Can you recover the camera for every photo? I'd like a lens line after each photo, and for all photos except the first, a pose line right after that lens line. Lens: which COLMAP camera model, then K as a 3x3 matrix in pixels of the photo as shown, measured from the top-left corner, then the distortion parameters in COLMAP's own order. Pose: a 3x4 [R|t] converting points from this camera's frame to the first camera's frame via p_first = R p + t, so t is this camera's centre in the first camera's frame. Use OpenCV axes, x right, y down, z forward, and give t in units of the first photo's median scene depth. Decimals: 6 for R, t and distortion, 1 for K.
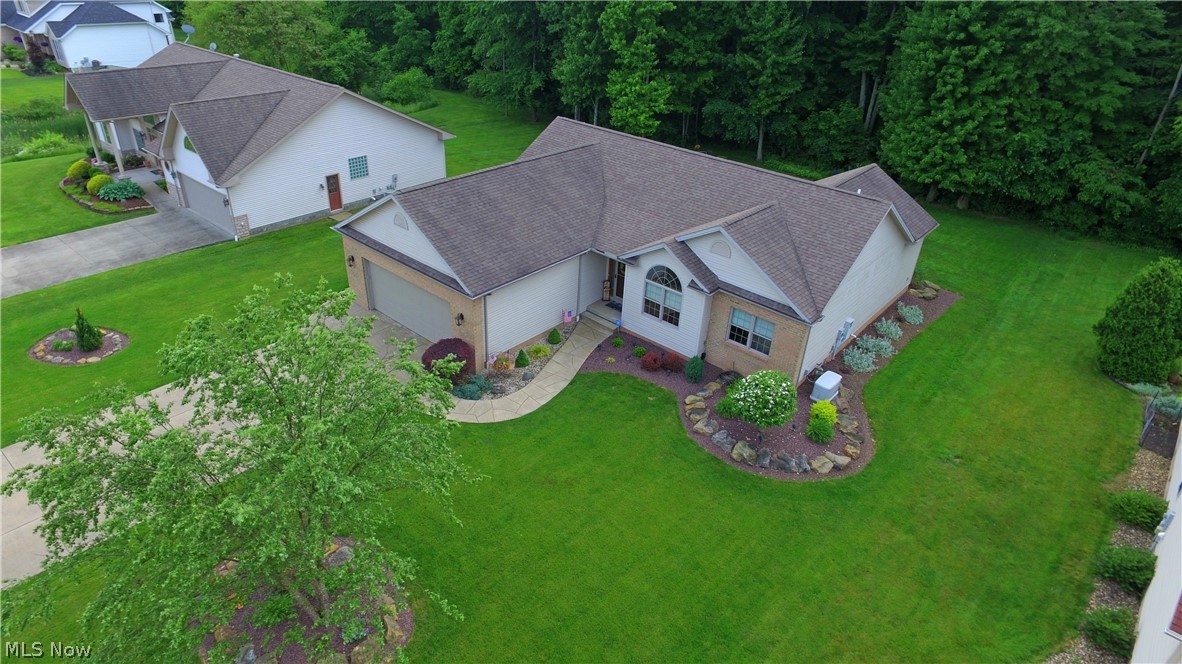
lens RADIAL K [[692.8, 0, 585.2], [0, 692.8, 328.6], [0, 0, 1]] dist [-0.017604, 0.016087]
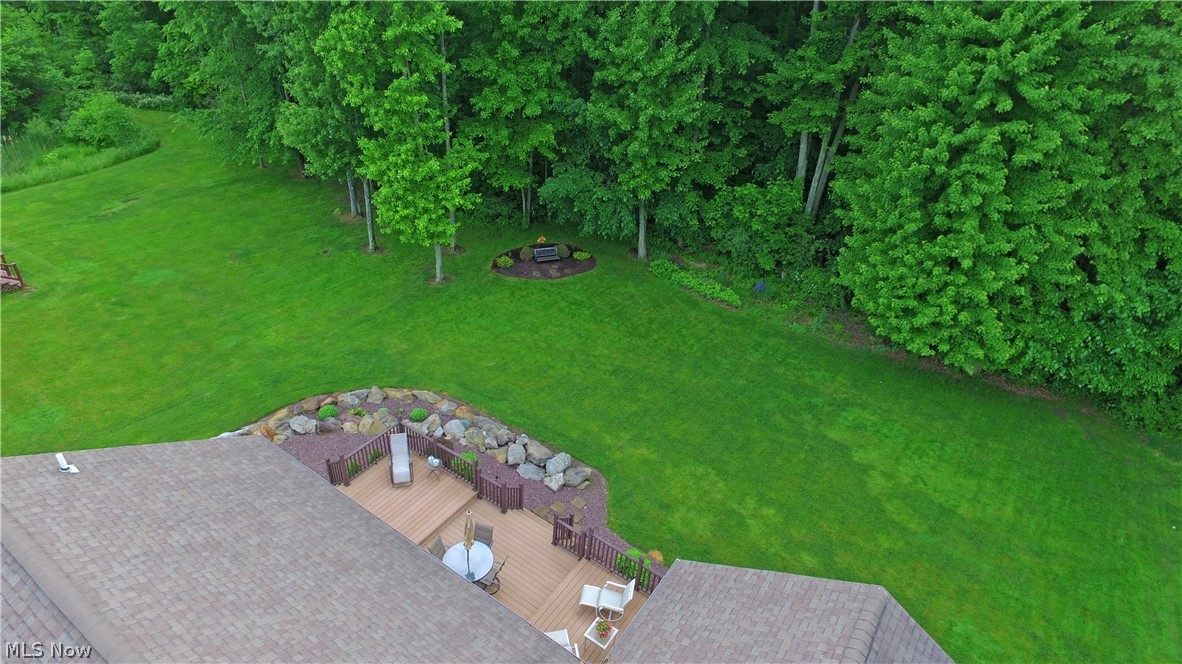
lens RADIAL K [[692.8, 0, 585.2], [0, 692.8, 328.6], [0, 0, 1]] dist [-0.017604, 0.016087]
pose [[0.994076, -0.047883, 0.097576, 0.156399], [0.041374, 0.996849, 0.067677, -0.256369], [-0.100509, -0.063239, 0.992924, 0.436890]]
